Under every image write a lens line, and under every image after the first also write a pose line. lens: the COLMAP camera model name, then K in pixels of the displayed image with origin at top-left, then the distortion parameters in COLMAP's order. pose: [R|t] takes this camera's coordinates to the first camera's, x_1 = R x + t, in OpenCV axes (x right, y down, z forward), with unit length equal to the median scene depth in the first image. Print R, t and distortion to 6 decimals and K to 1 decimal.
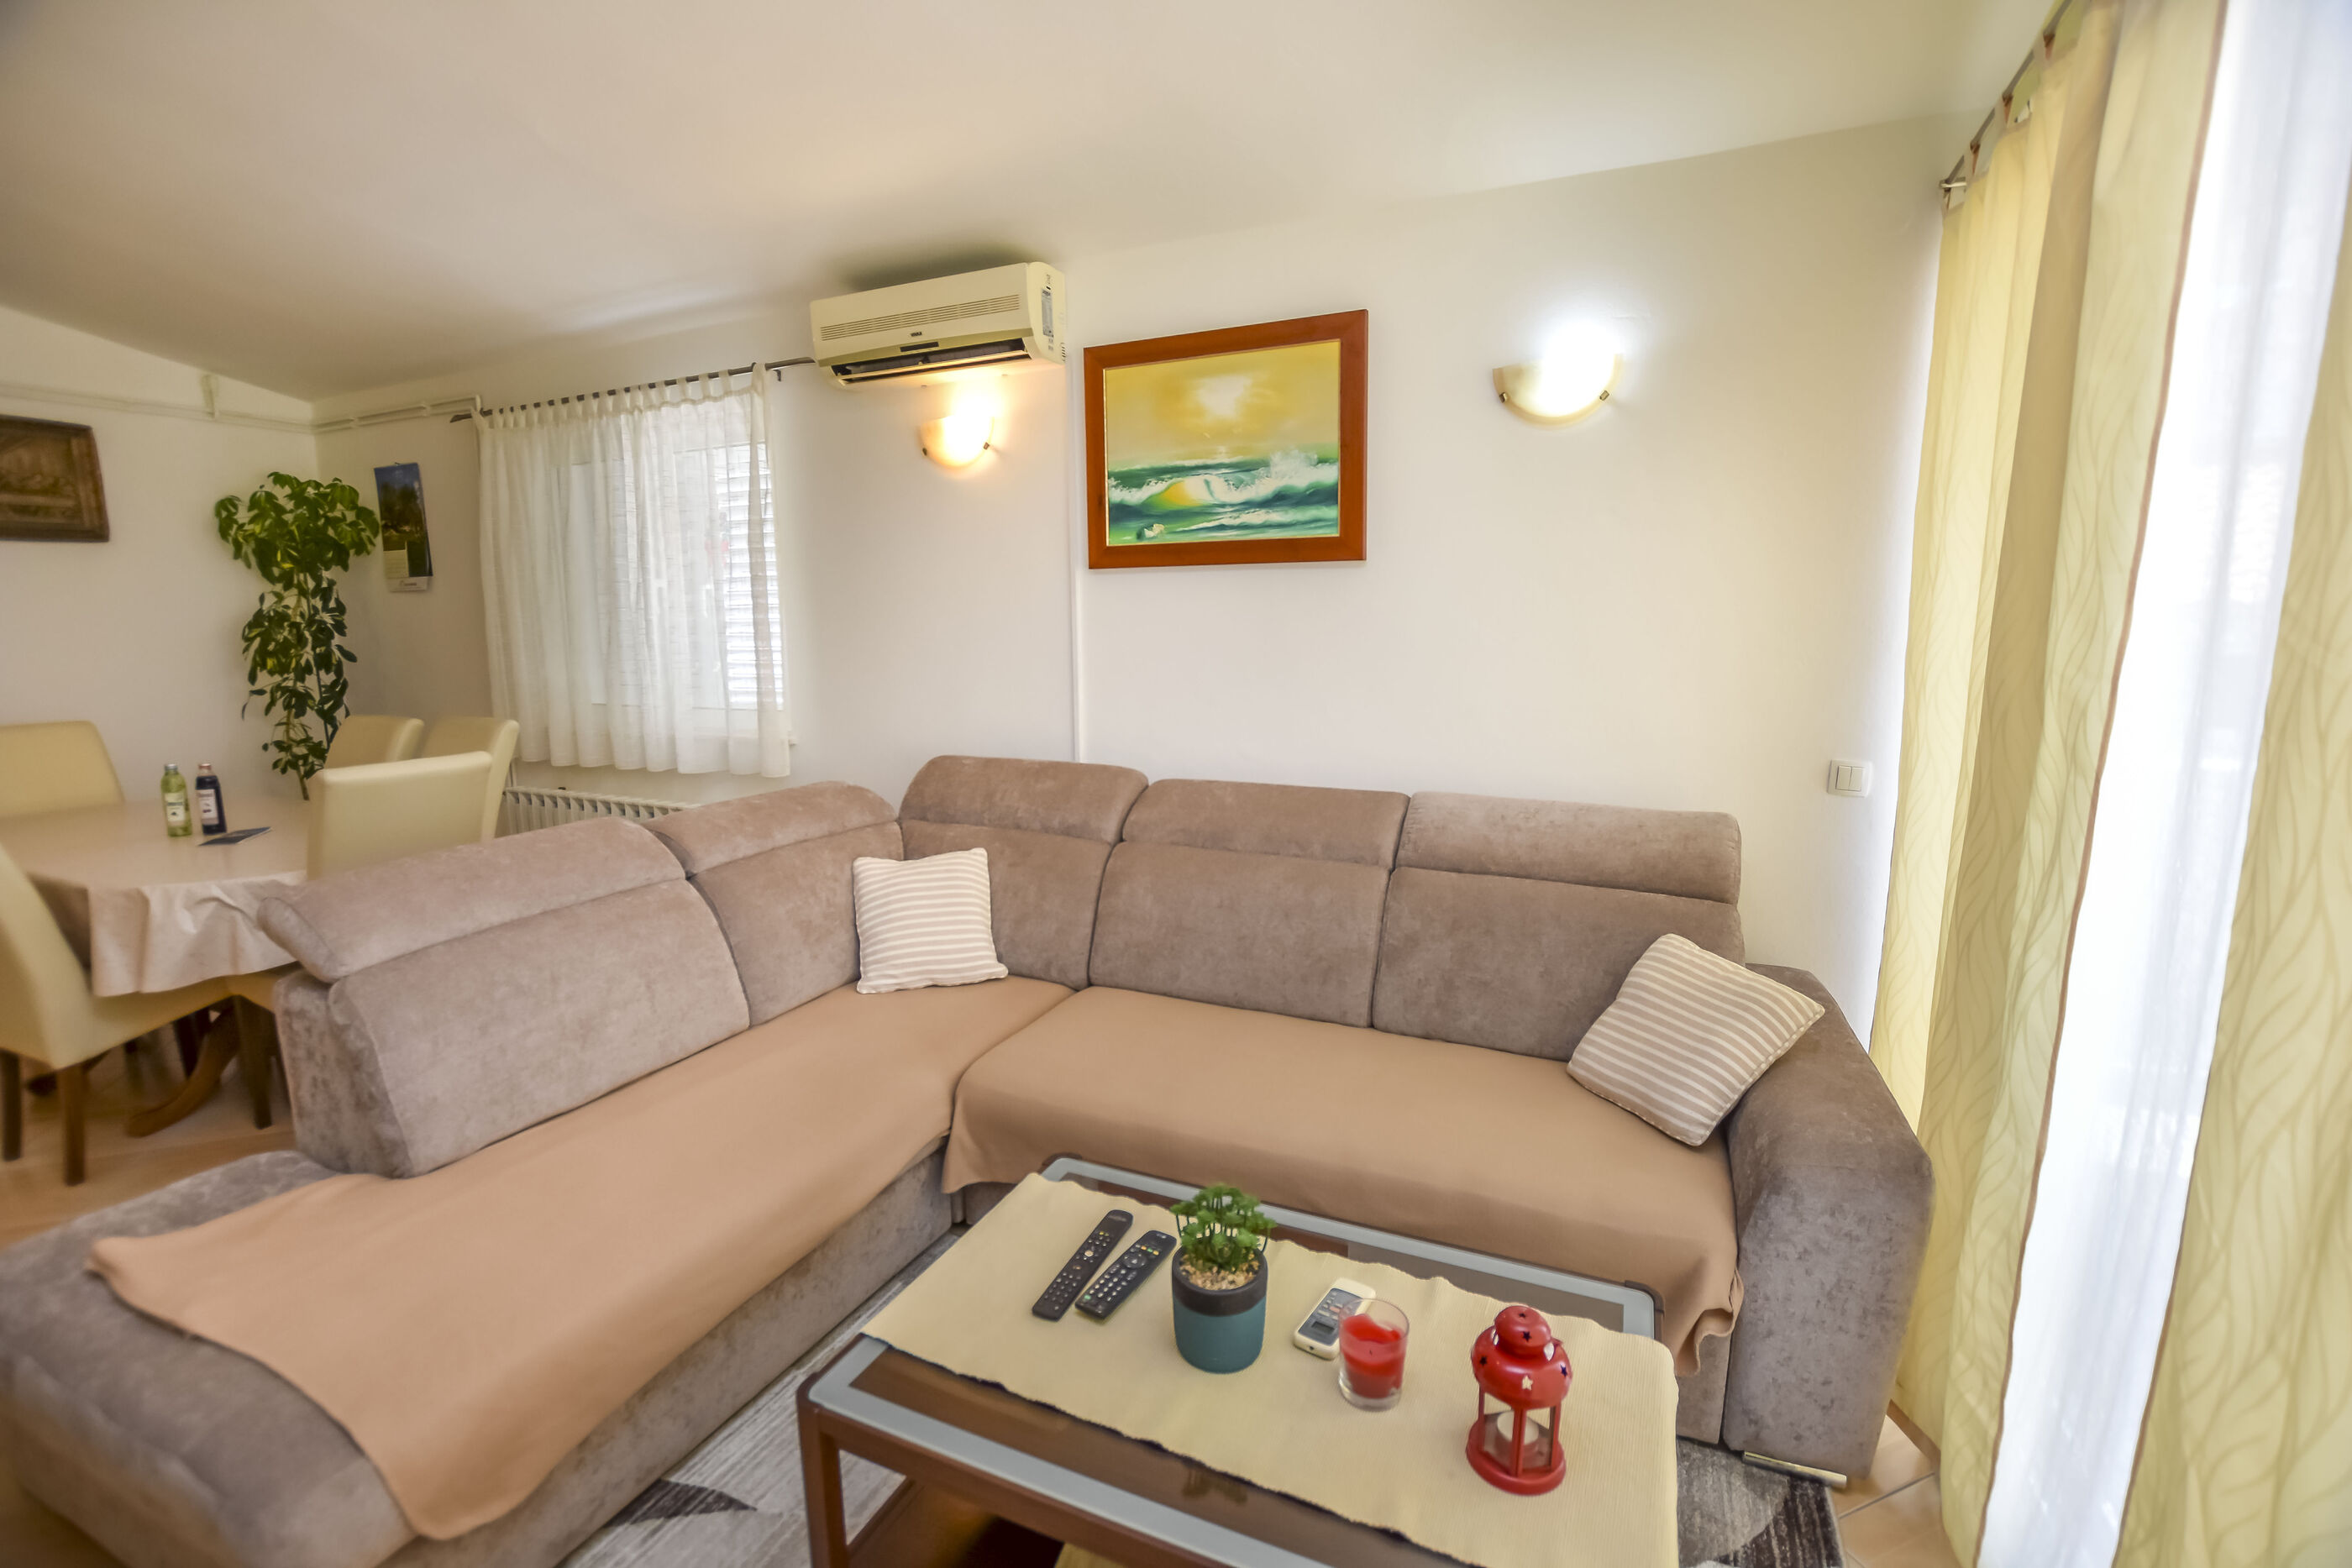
lens RADIAL K [[1036.2, 0, 1175.5], [0, 1036.2, 781.7], [0, 0, 1]] dist [-0.028978, 0.003045]
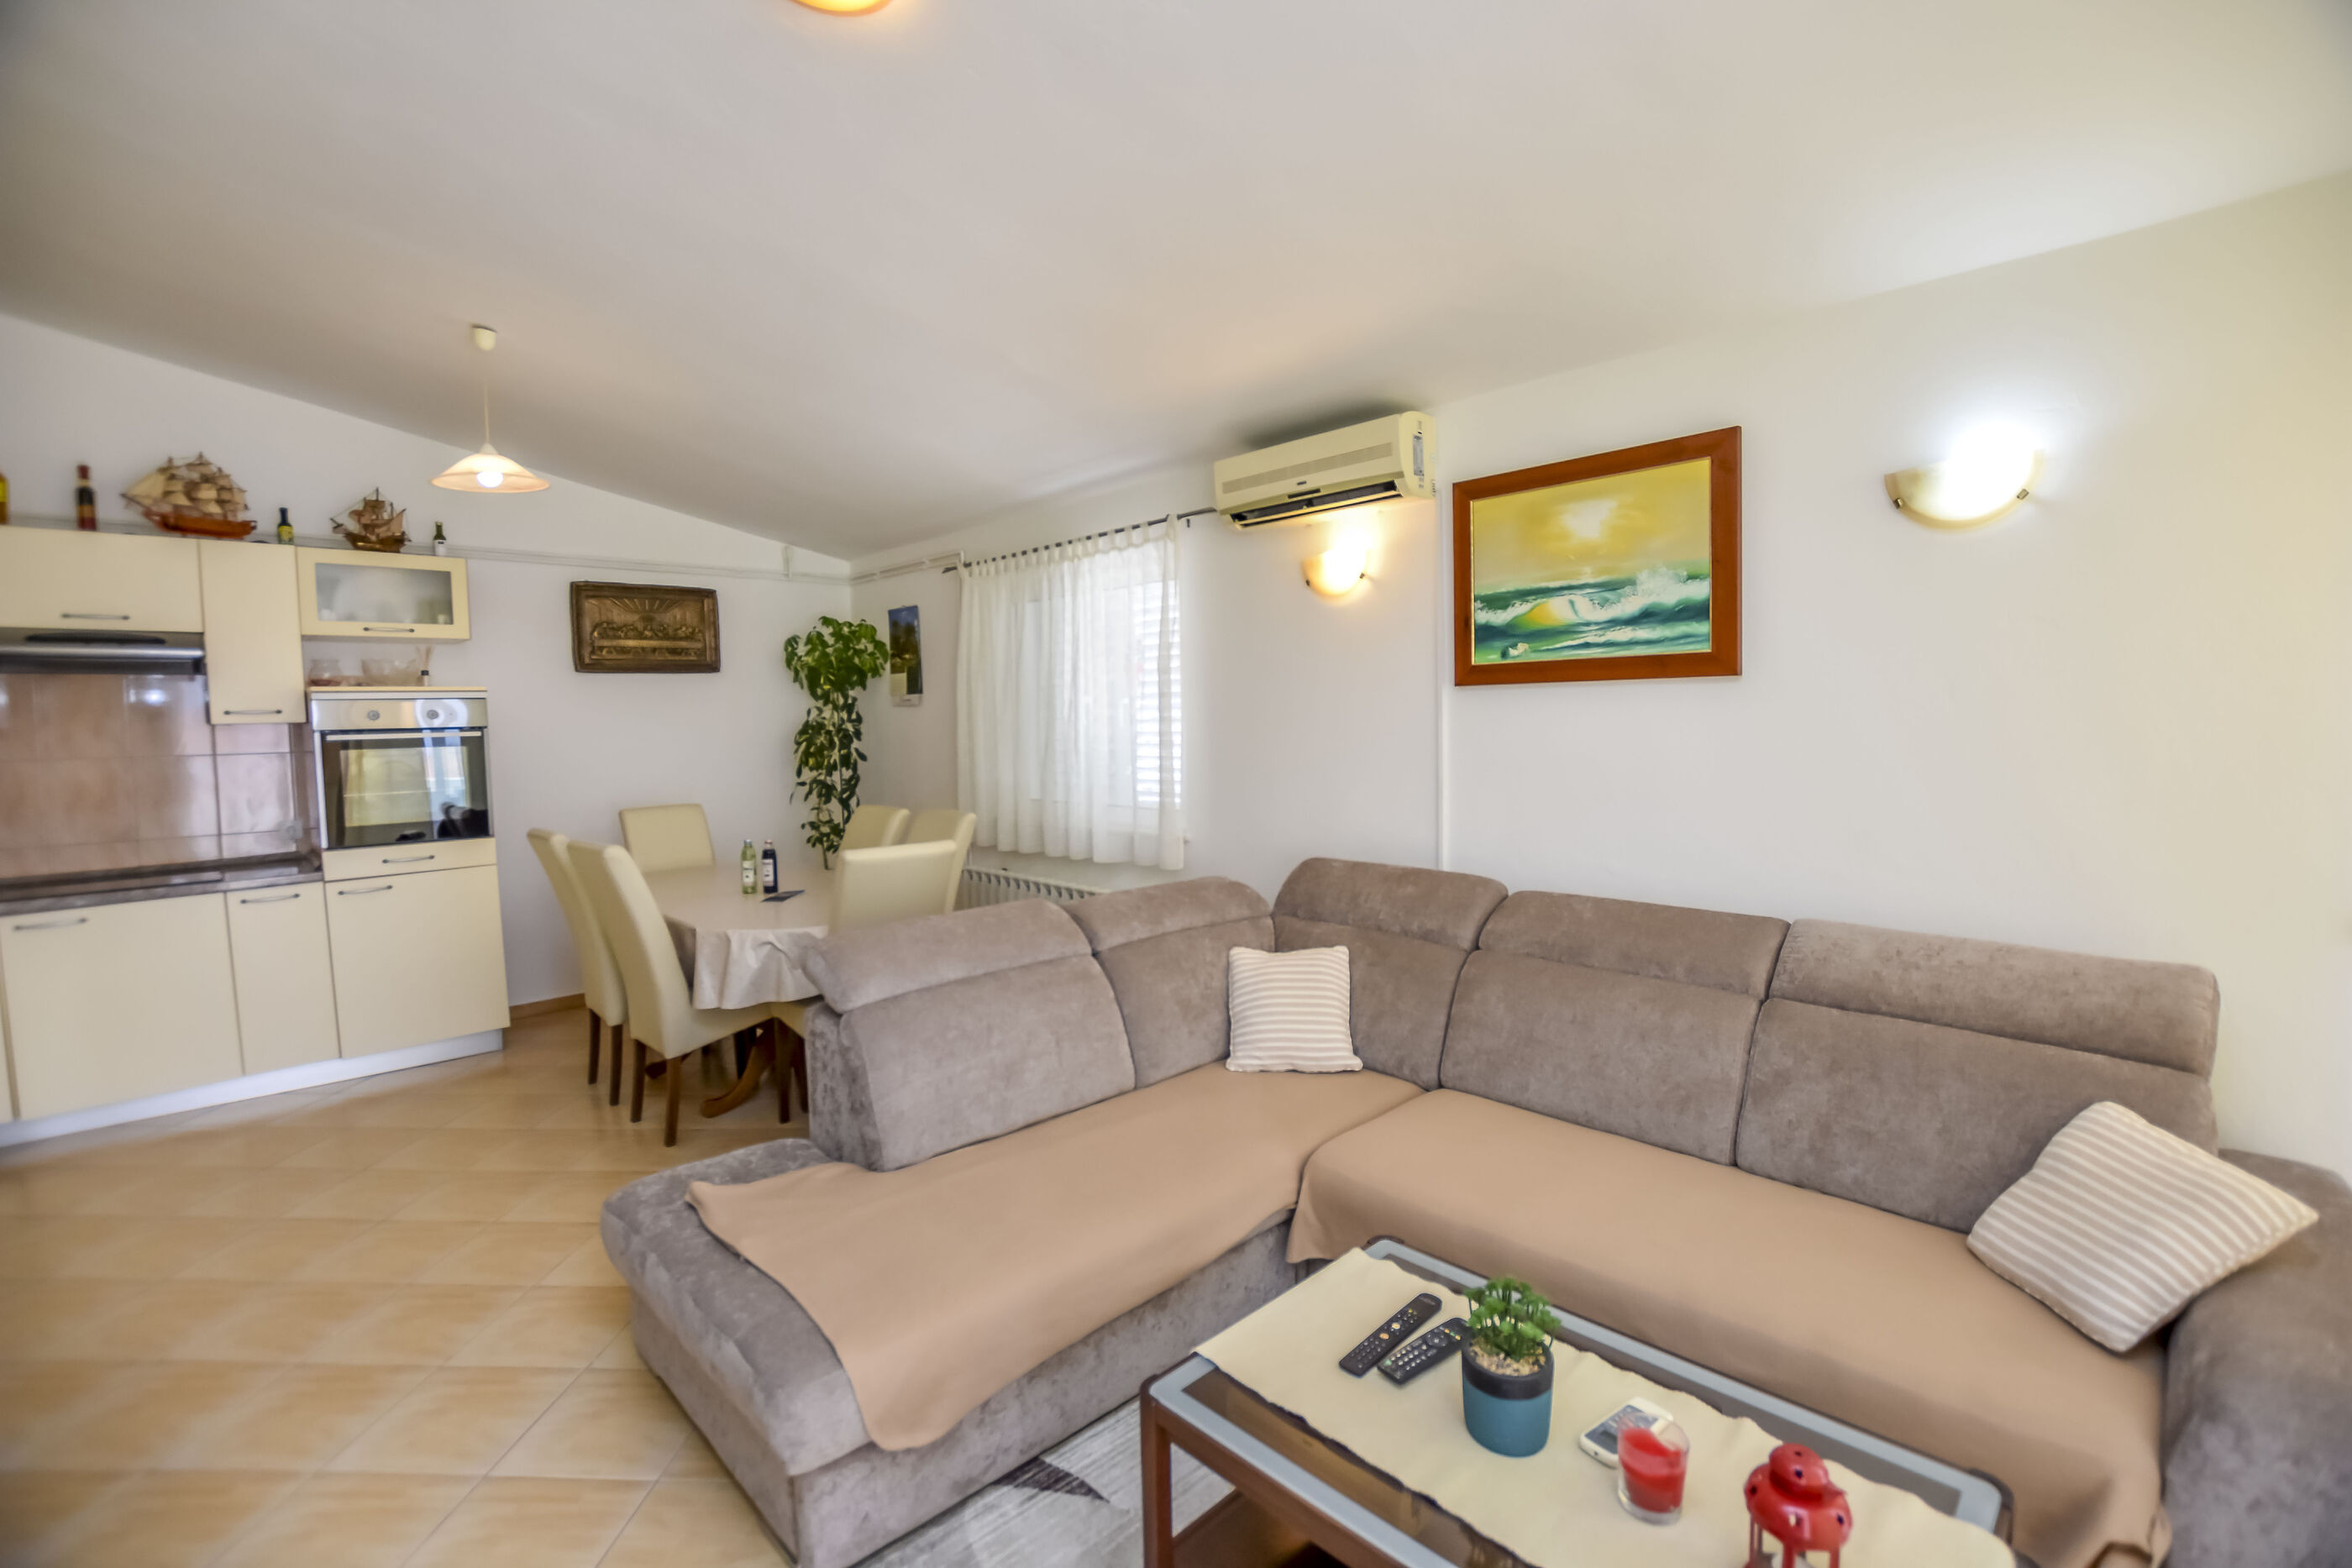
lens RADIAL K [[1036.2, 0, 1162.3], [0, 1036.2, 781.0], [0, 0, 1]] dist [-0.028978, 0.003045]
pose [[0.924568, 0.012479, -0.380813, 0.059121], [-0.046969, 0.995573, -0.081411, -0.013420], [0.378112, 0.093156, 0.921061, -0.099849]]
